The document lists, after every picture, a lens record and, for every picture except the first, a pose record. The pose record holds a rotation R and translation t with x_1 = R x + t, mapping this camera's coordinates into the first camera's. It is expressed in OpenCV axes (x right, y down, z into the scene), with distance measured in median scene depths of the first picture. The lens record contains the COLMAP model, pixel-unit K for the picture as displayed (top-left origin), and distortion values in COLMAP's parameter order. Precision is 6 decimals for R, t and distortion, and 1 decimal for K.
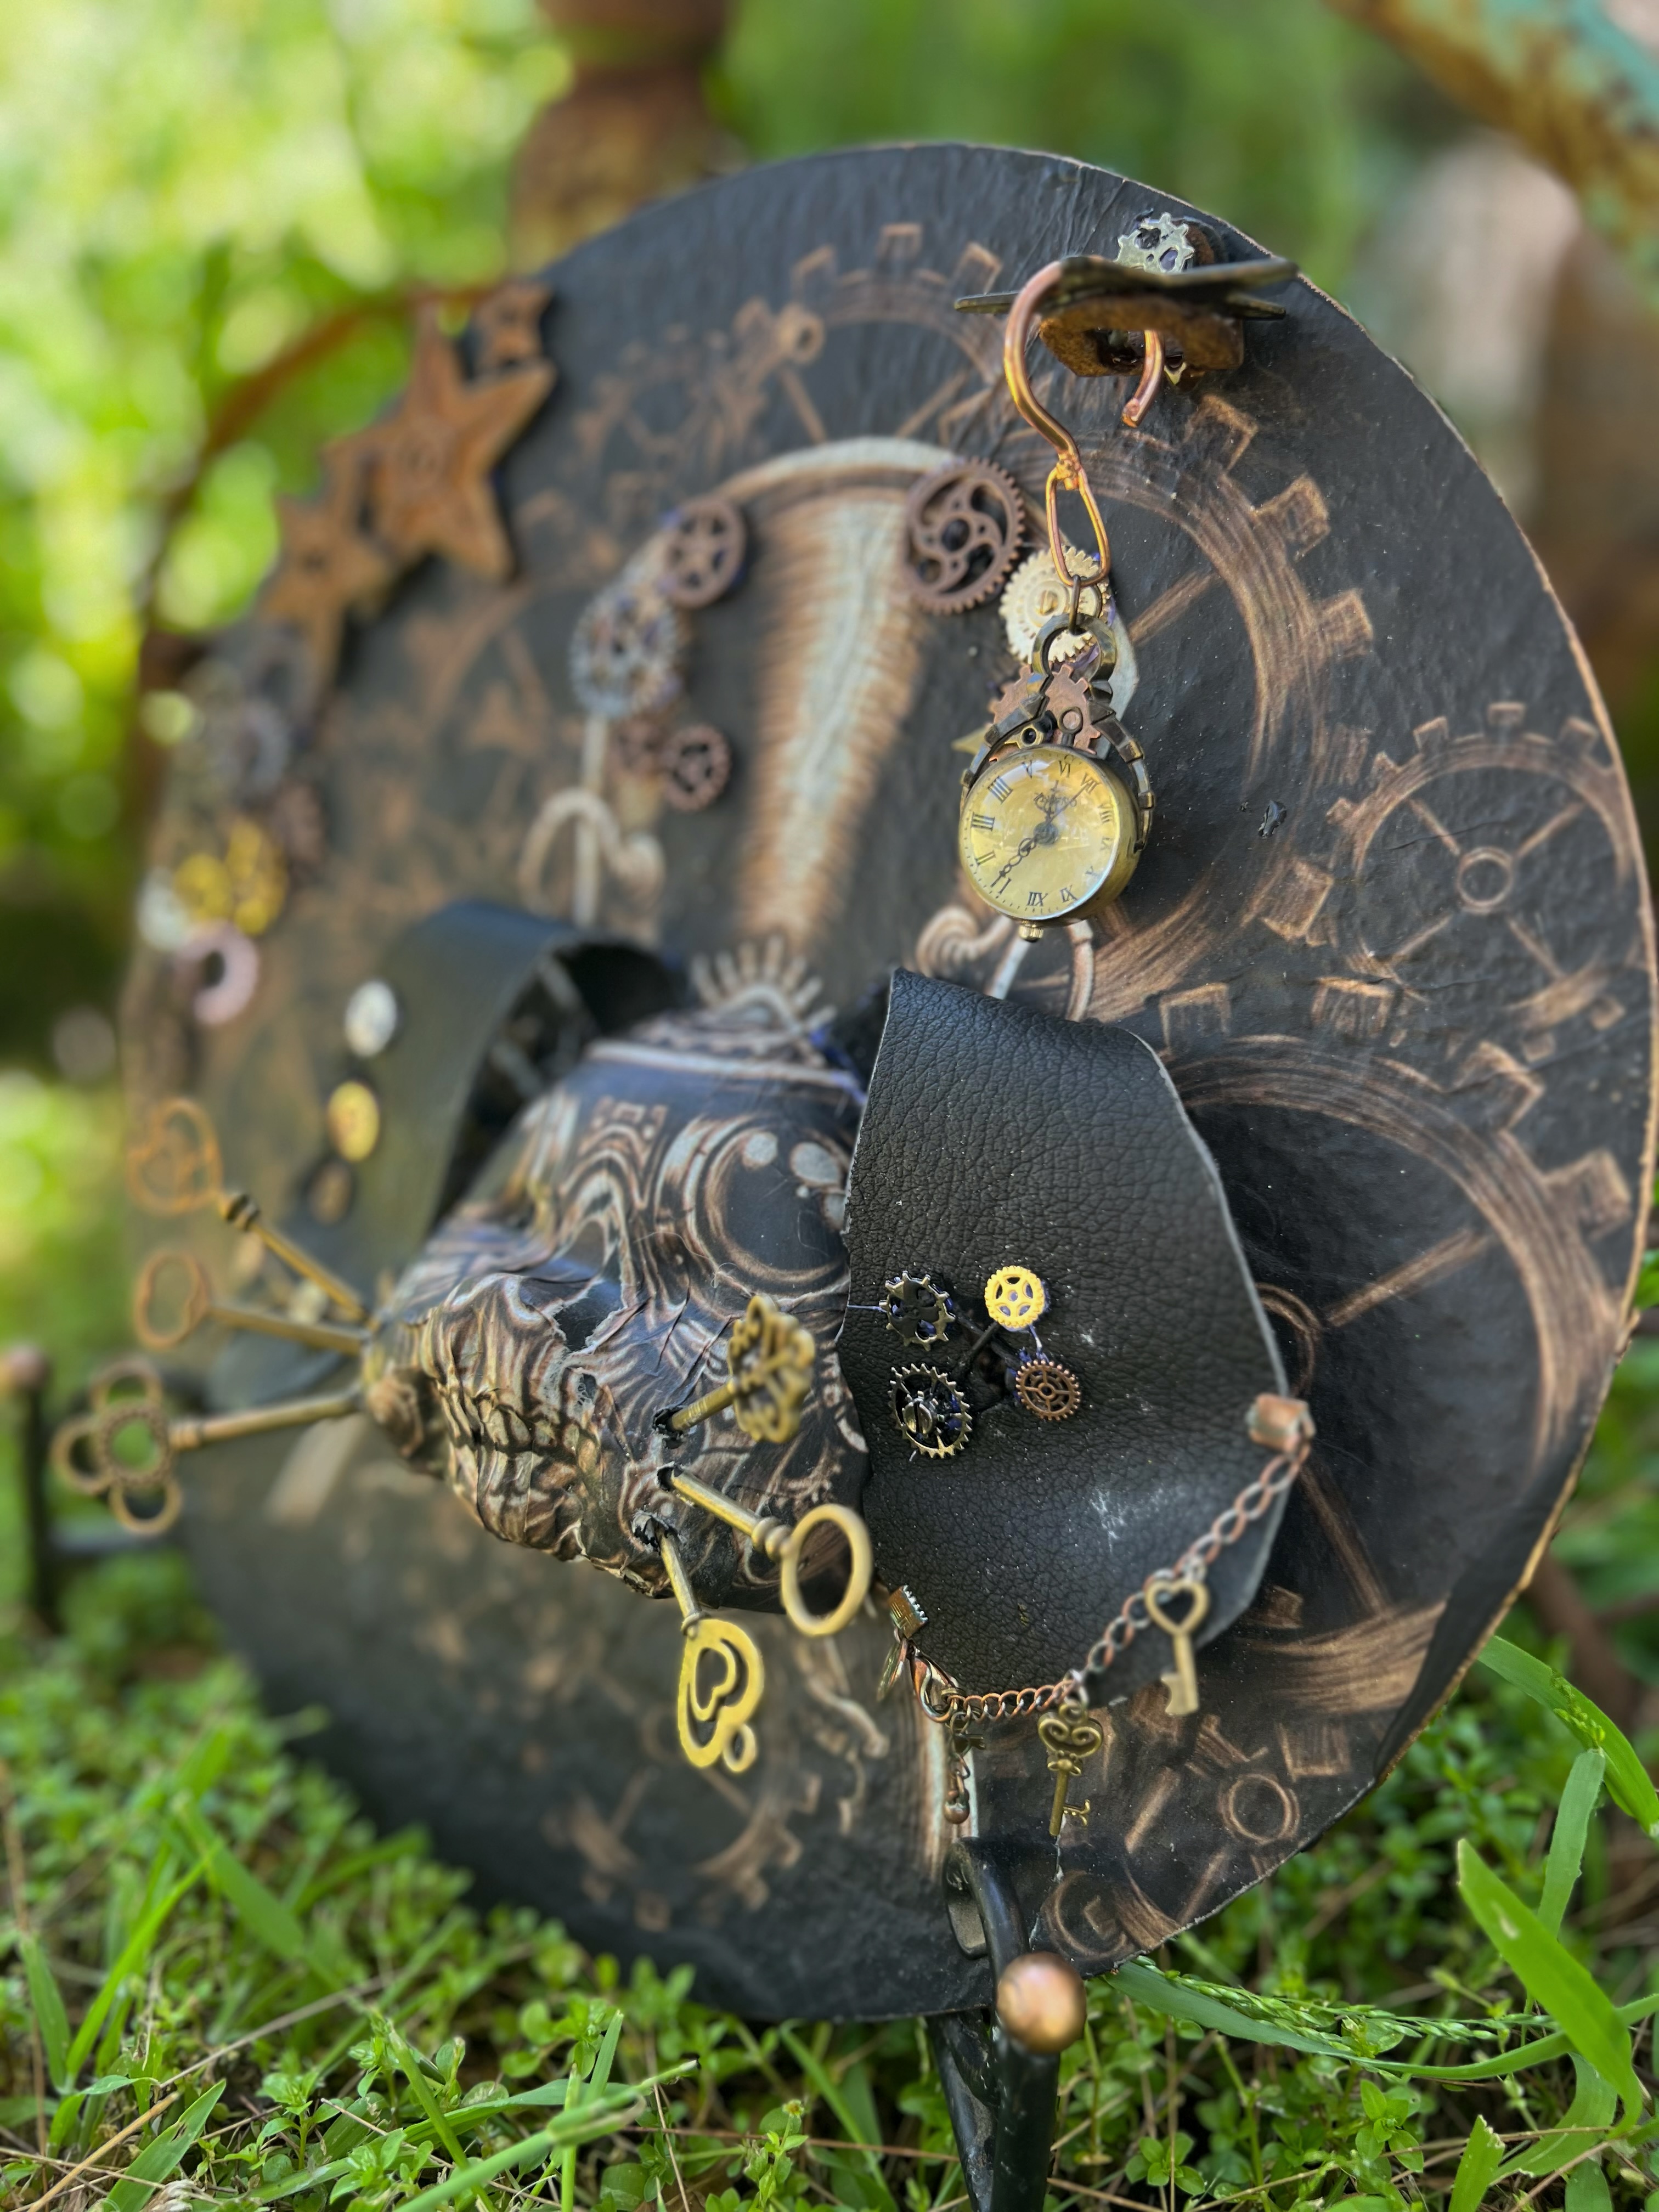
lens RADIAL K [[1684.7, 0, 829.5], [0, 1684.7, 1106.0], [0, 0, 1]] dist [0.132247, -0.391539]
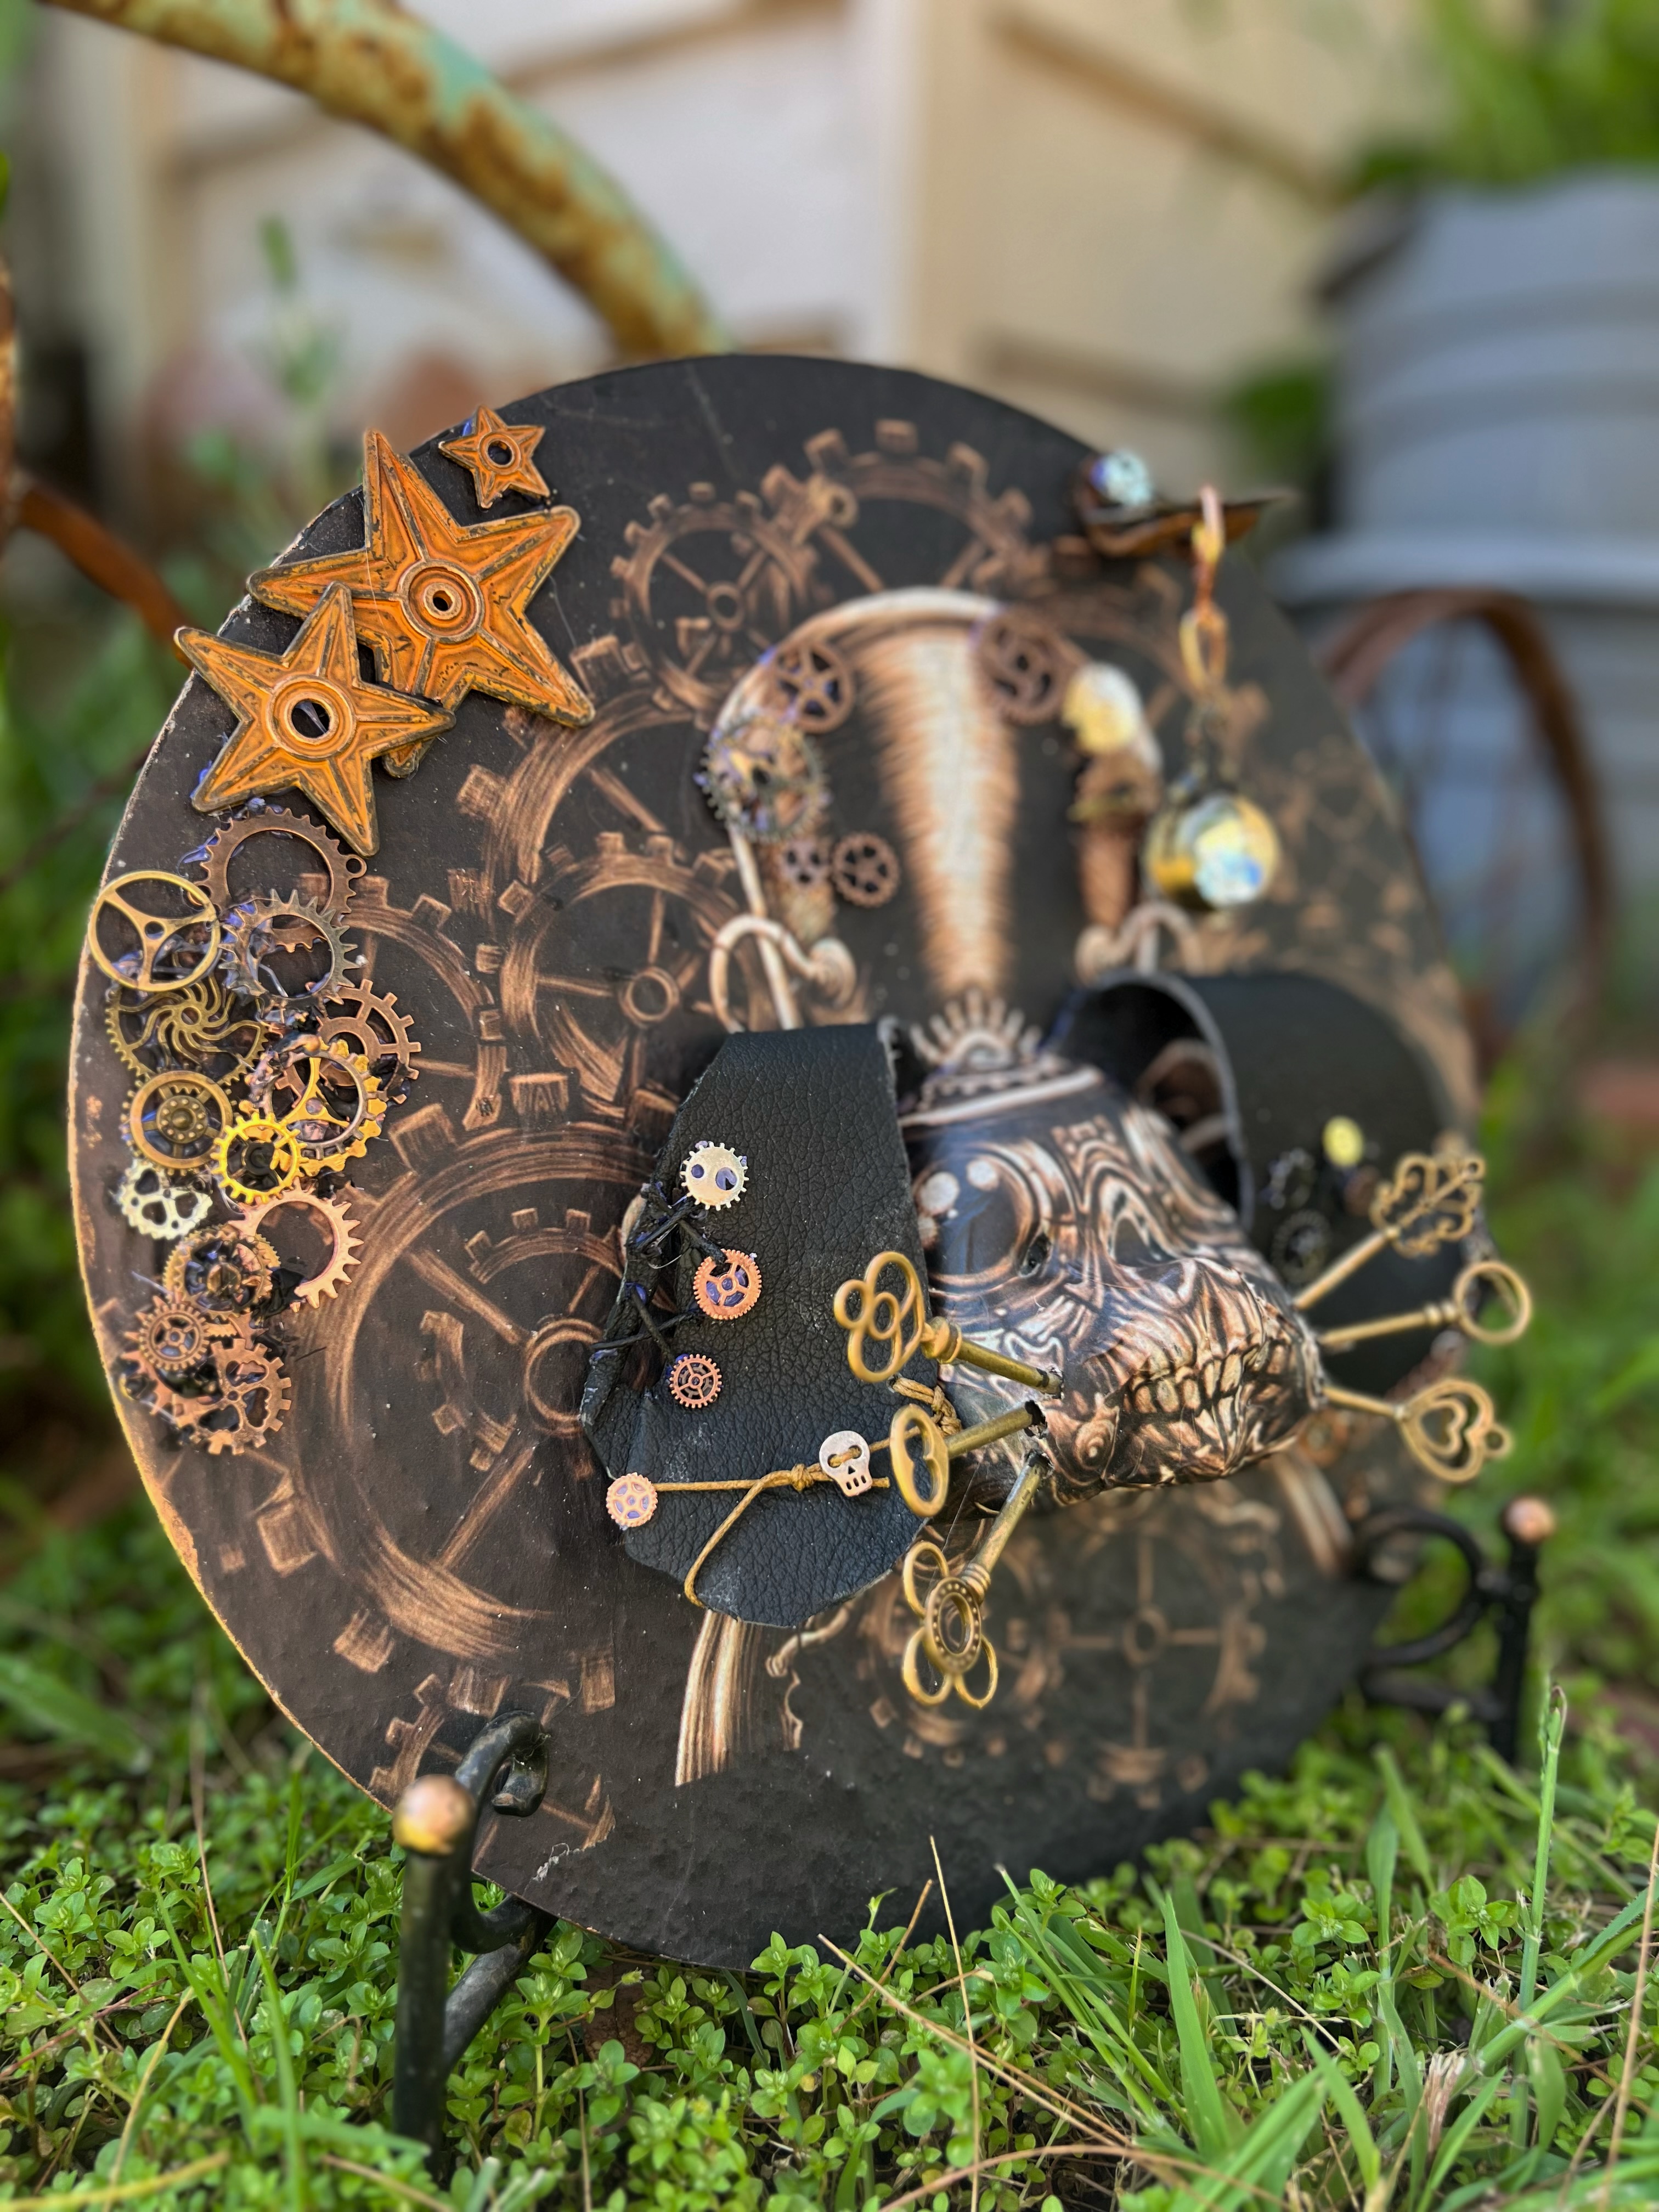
lens RADIAL K [[1684.7, 0, 829.5], [0, 1684.7, 1106.0], [0, 0, 1]] dist [0.132247, -0.391539]
pose [[0.426660, -0.246246, 0.870244, -1.294144], [0.312670, 0.943050, 0.113552, -0.216138], [-0.848645, 0.223651, 0.479355, 0.595780]]
